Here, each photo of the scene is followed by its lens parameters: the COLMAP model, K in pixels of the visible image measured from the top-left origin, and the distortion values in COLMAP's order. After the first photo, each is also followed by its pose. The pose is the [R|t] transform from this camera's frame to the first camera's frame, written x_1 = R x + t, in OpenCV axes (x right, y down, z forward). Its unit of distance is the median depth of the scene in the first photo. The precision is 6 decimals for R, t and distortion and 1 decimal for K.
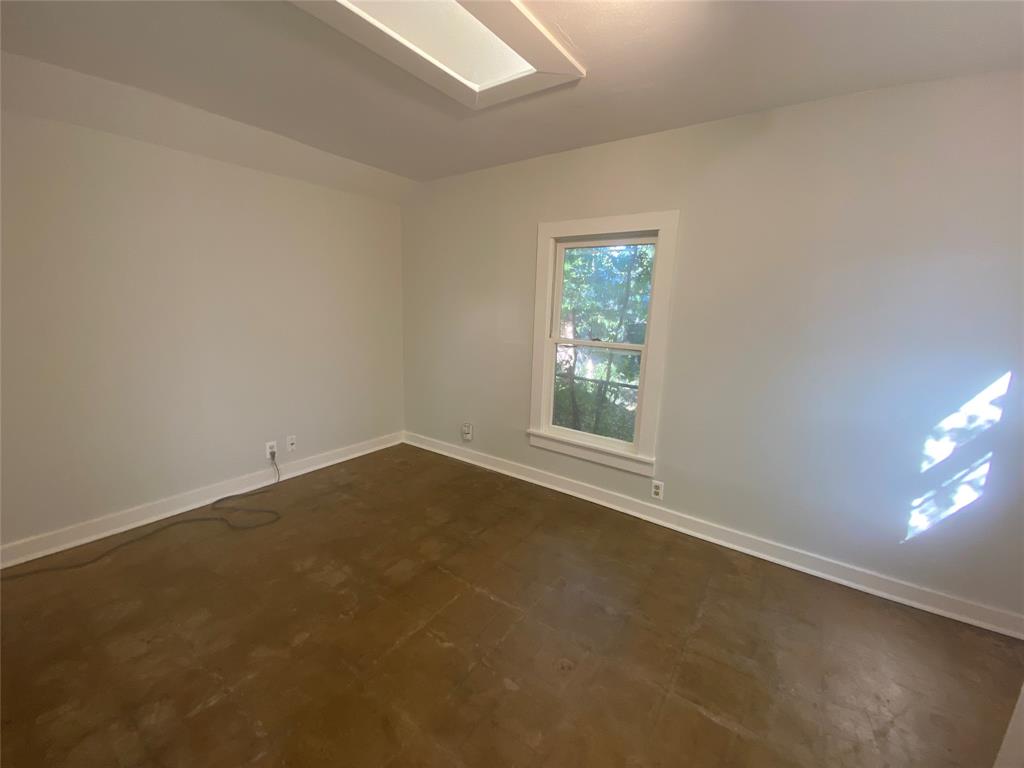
lens RADIAL K [[415.4, 0, 510.1], [0, 415.4, 384.9], [0, 0, 1]] dist [0.026860, -0.023574]
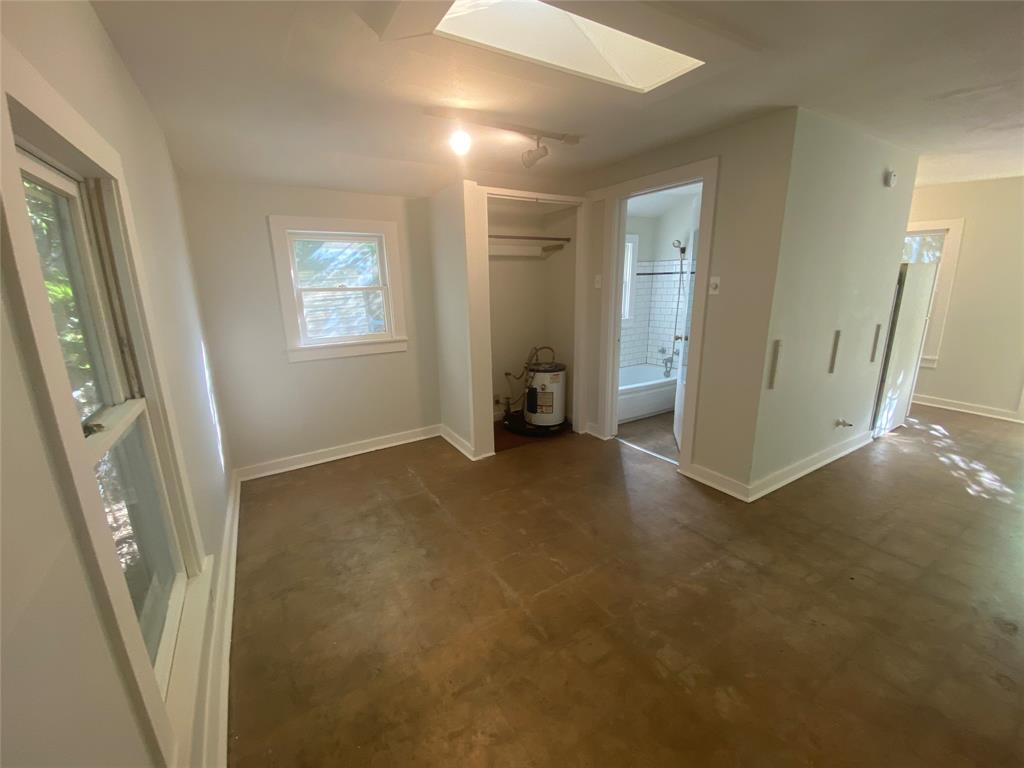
lens RADIAL K [[415.4, 0, 510.1], [0, 415.4, 384.9], [0, 0, 1]] dist [0.026860, -0.023574]
pose [[-0.917904, -0.116009, 0.379466, -0.293973], [0.061486, 0.903174, 0.424848, -0.300392], [-0.392010, 0.413302, -0.821894, 1.224725]]
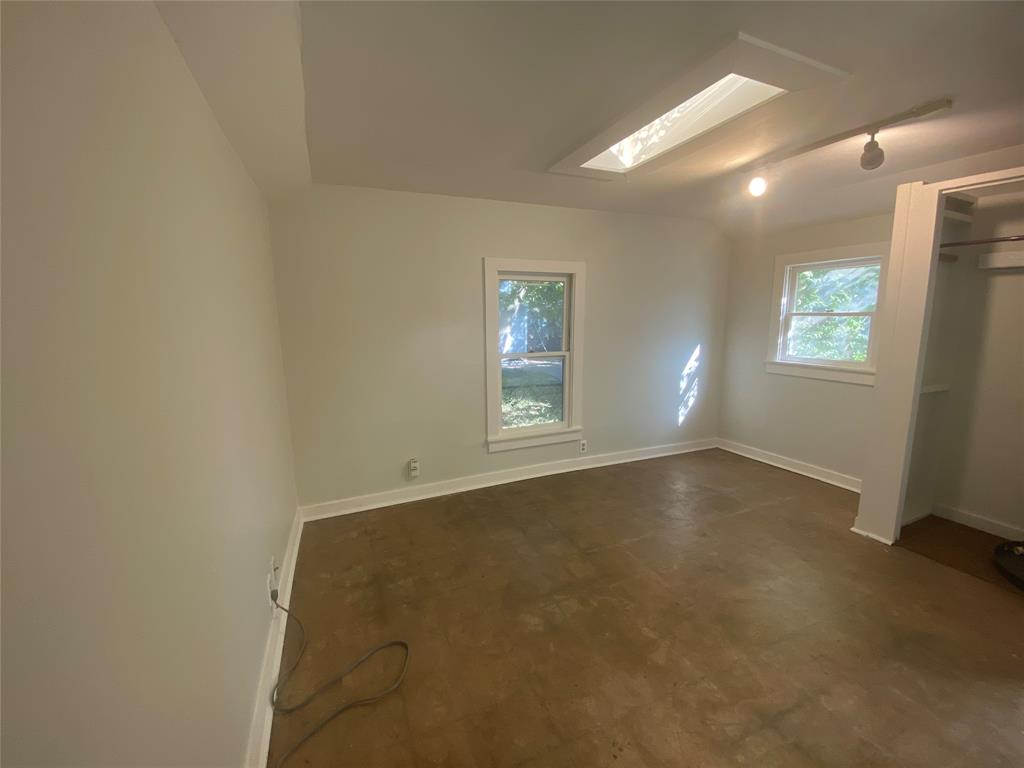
lens RADIAL K [[415.4, 0, 510.1], [0, 415.4, 384.9], [0, 0, 1]] dist [0.026860, -0.023574]
pose [[0.520027, -0.180564, 0.834847, -0.975127], [0.189824, 0.977389, 0.093152, -0.149310], [-0.832790, 0.110032, 0.542544, 0.395240]]
